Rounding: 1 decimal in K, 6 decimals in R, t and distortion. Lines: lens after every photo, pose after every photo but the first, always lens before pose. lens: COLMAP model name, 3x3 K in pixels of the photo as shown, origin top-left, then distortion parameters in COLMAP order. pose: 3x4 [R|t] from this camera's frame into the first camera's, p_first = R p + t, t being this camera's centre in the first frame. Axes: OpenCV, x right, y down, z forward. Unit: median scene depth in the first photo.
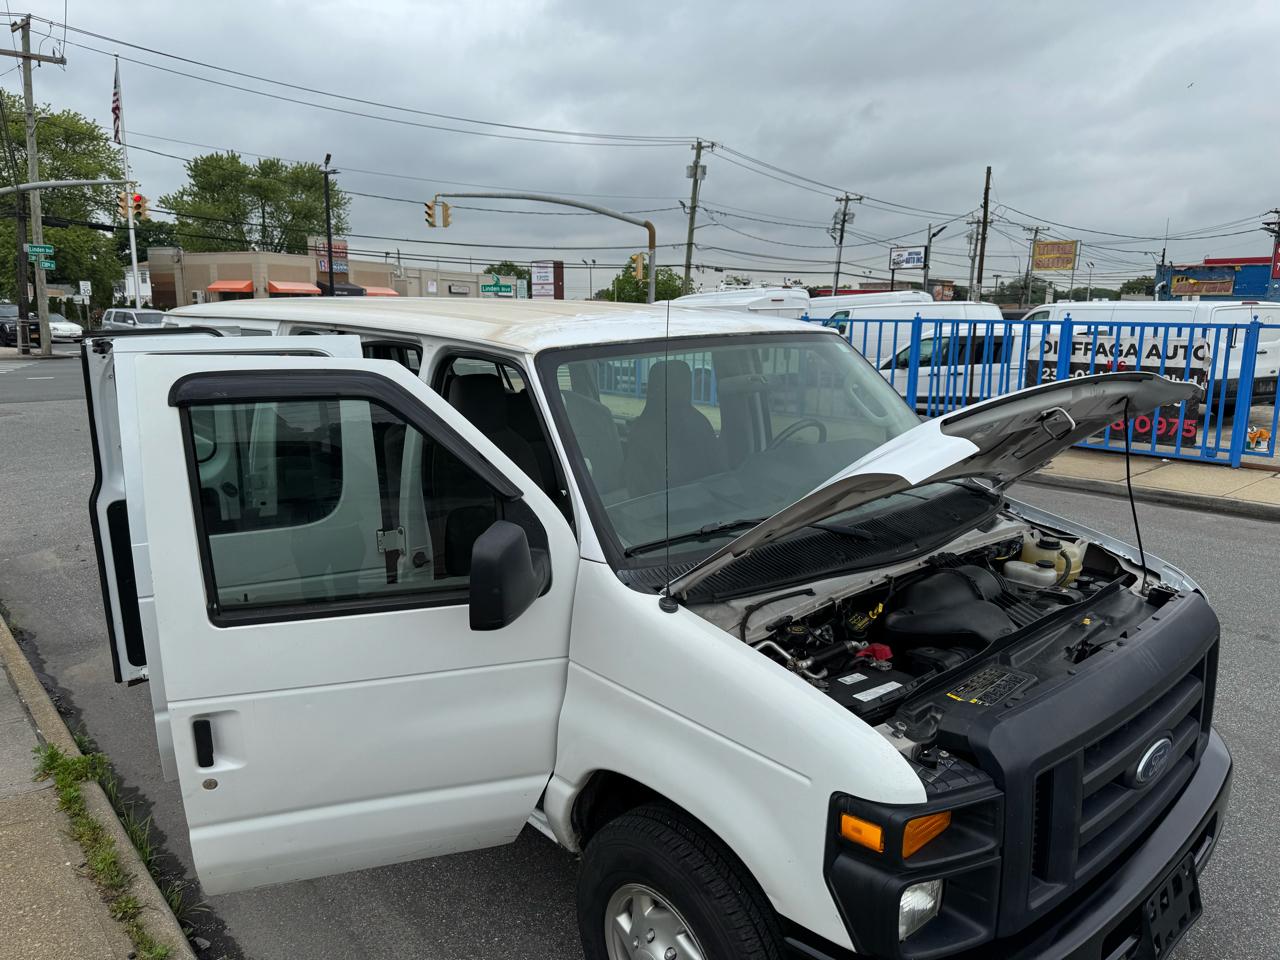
lens RADIAL K [[913.0, 0, 640.0], [0, 913.0, 480.0], [0, 0, 1]] dist [0.035998, -0.037388]
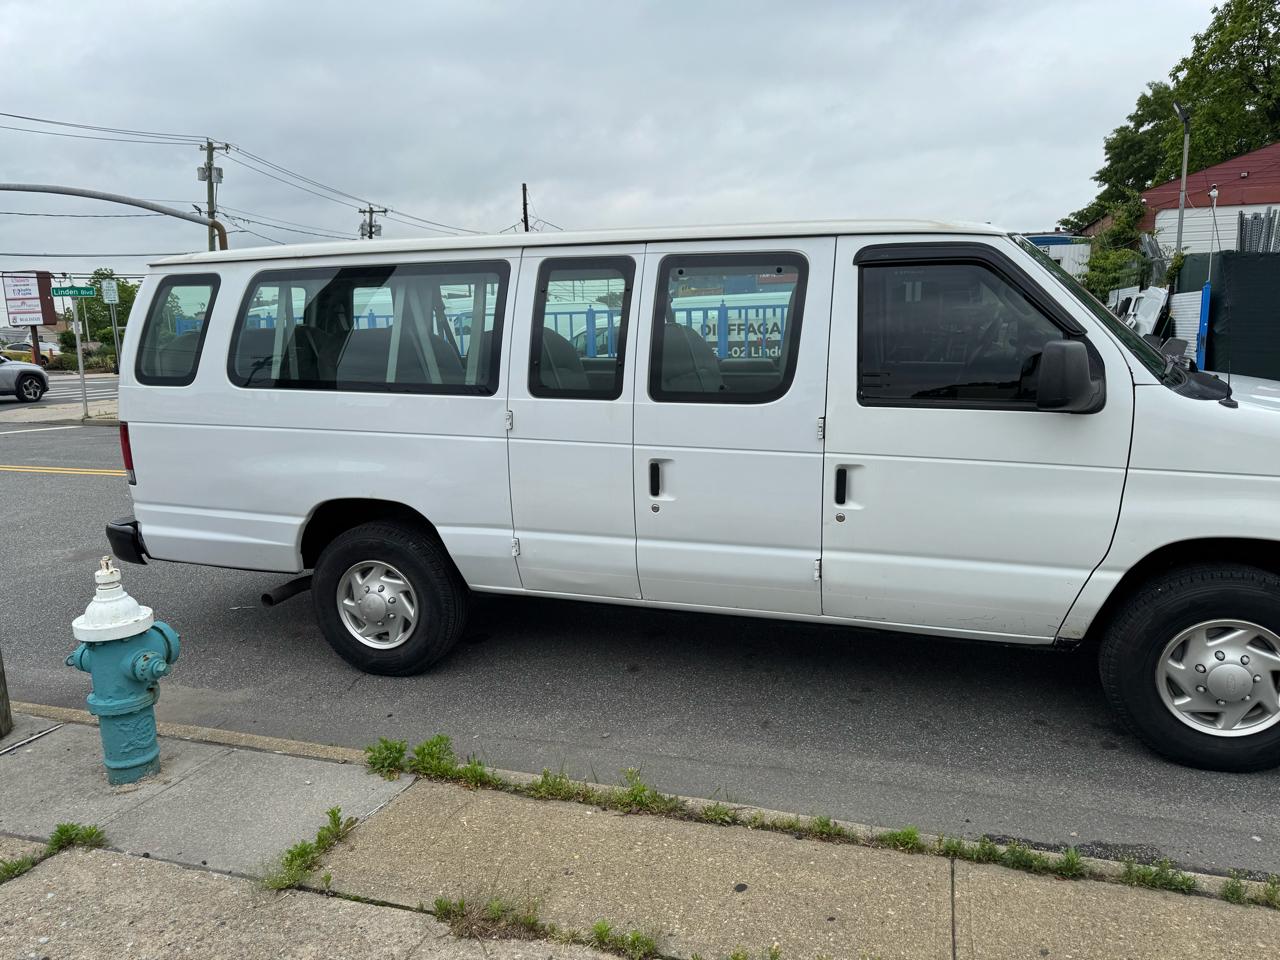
lens RADIAL K [[917.6, 0, 627.4], [0, 917.6, 476.4], [0, 0, 1]] dist [0.052054, -0.071827]
pose [[0.860719, -0.107793, 0.497537, -0.257375], [0.120881, 0.992649, 0.005942, 0.022988], [-0.494520, 0.055028, 0.867422, 0.044401]]
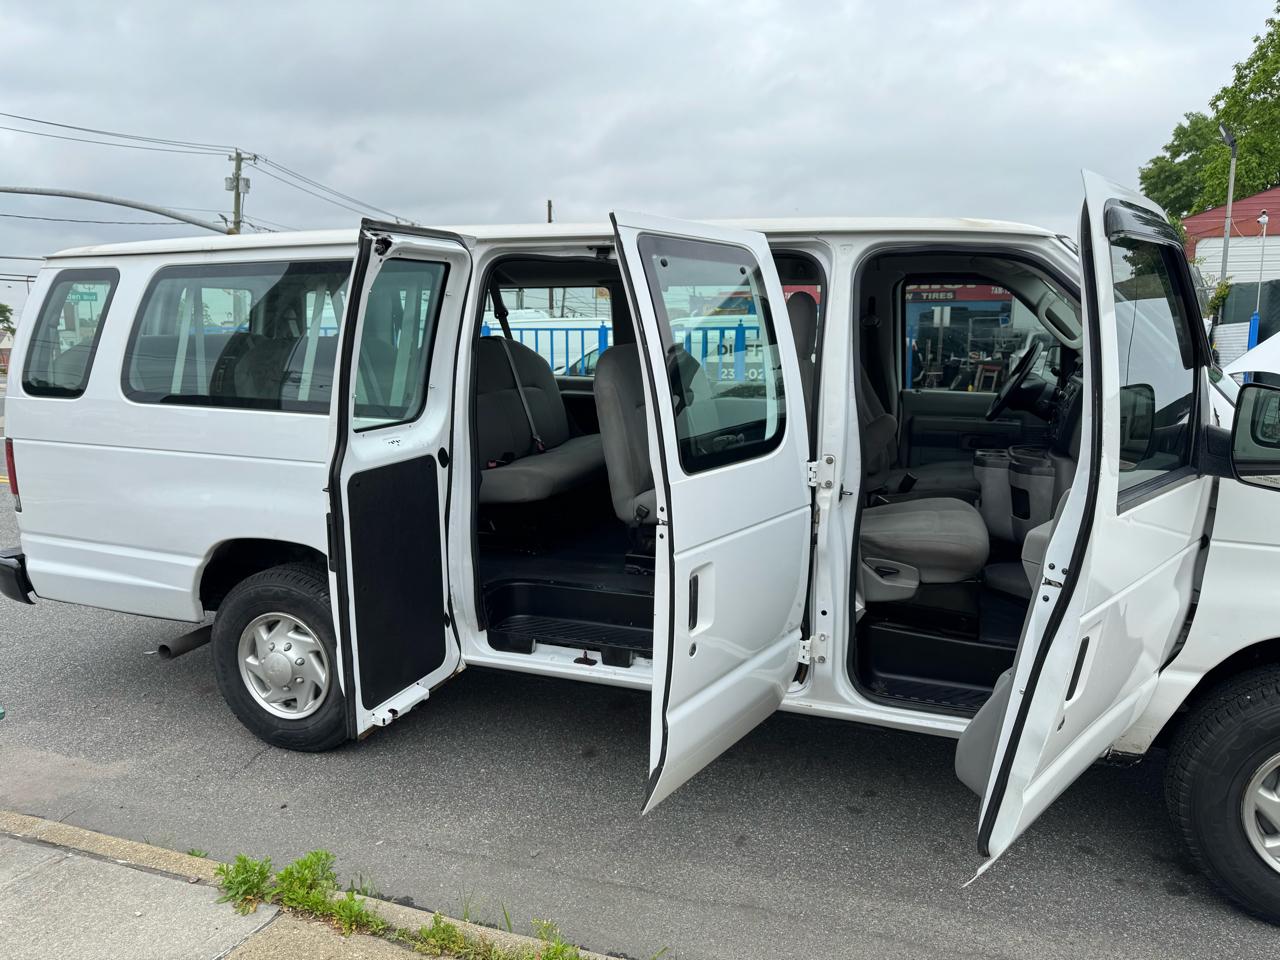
lens RADIAL K [[920.7, 0, 632.5], [0, 920.7, 466.8], [0, 0, 1]] dist [0.033232, -0.042503]
pose [[0.873208, -0.068689, 0.482483, -0.212710], [0.093187, 0.995284, -0.026958, 0.017673], [-0.478355, 0.068501, 0.875491, 0.082418]]
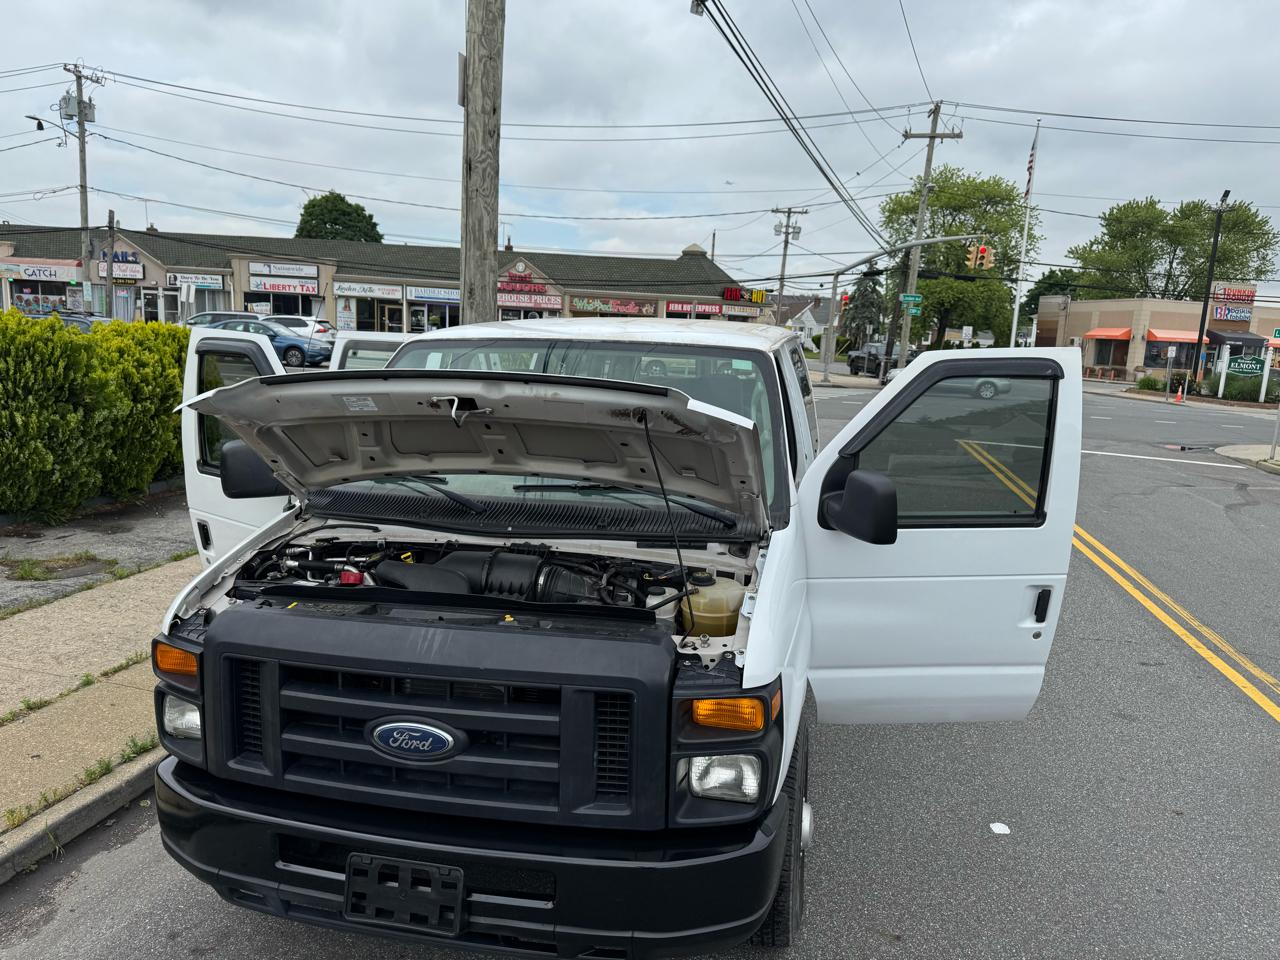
lens RADIAL K [[896.2, 0, 633.0], [0, 896.2, 493.3], [0, 0, 1]] dist [0.031151, -0.032343]
pose [[0.587760, 0.161779, -0.792695, 0.262853], [-0.188684, 0.980195, 0.060142, -0.012371], [0.786725, 0.114220, 0.606645, 0.101046]]
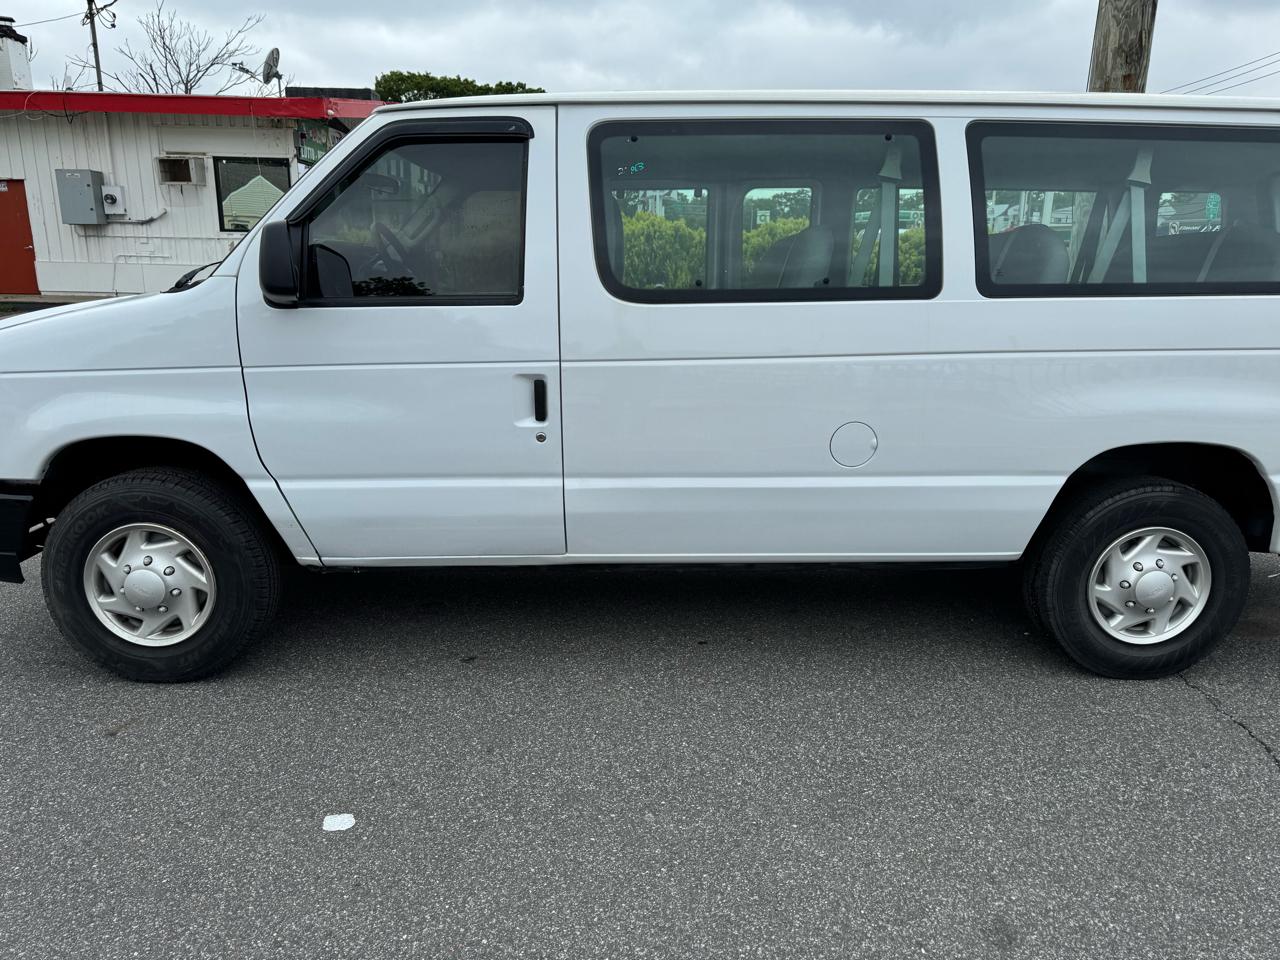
lens RADIAL K [[897.4, 0, 643.6], [0, 897.4, 486.1], [0, 0, 1]] dist [0.037763, -0.046388]
pose [[-0.647053, 0.168330, -0.743631, 0.206283], [-0.156058, 0.925436, 0.345274, -0.048954], [0.746303, 0.339460, -0.572537, 0.508358]]
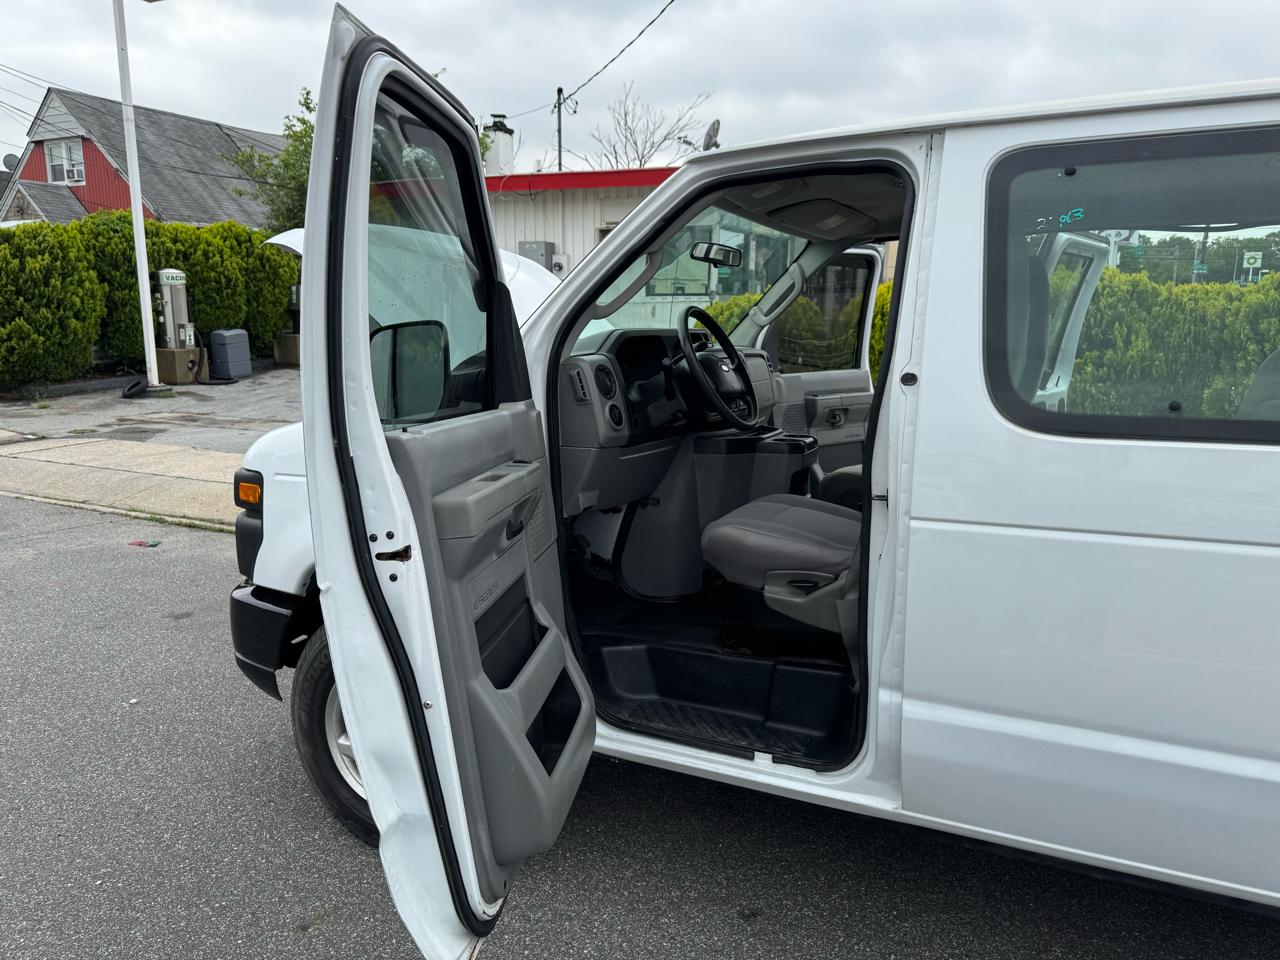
lens RADIAL K [[897.4, 0, 643.6], [0, 897.4, 486.1], [0, 0, 1]] dist [0.037763, -0.046388]
pose [[-0.914903, 0.064708, -0.398454, 0.140926], [-0.085657, 0.933471, 0.348273, -0.047675], [0.394481, 0.352766, -0.848493, 0.454841]]
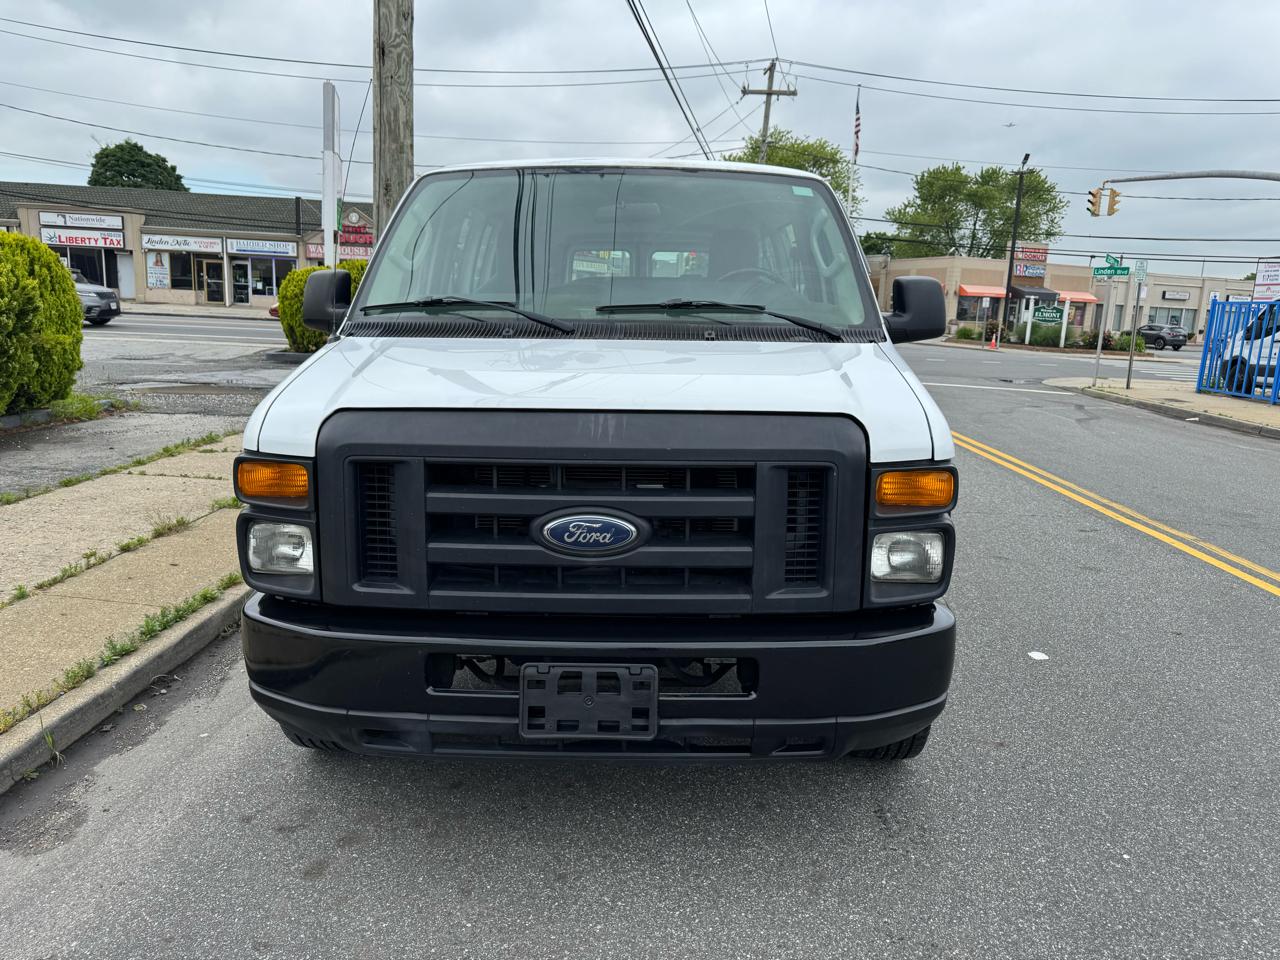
lens RADIAL K [[893.2, 0, 636.0], [0, 893.2, 479.5], [0, 0, 1]] dist [0.064337, -0.079025]
pose [[0.727409, 0.150532, -0.669490, 0.215243], [-0.157712, 0.986199, 0.050386, 0.036166], [0.667835, 0.068936, 0.741110, 0.065880]]
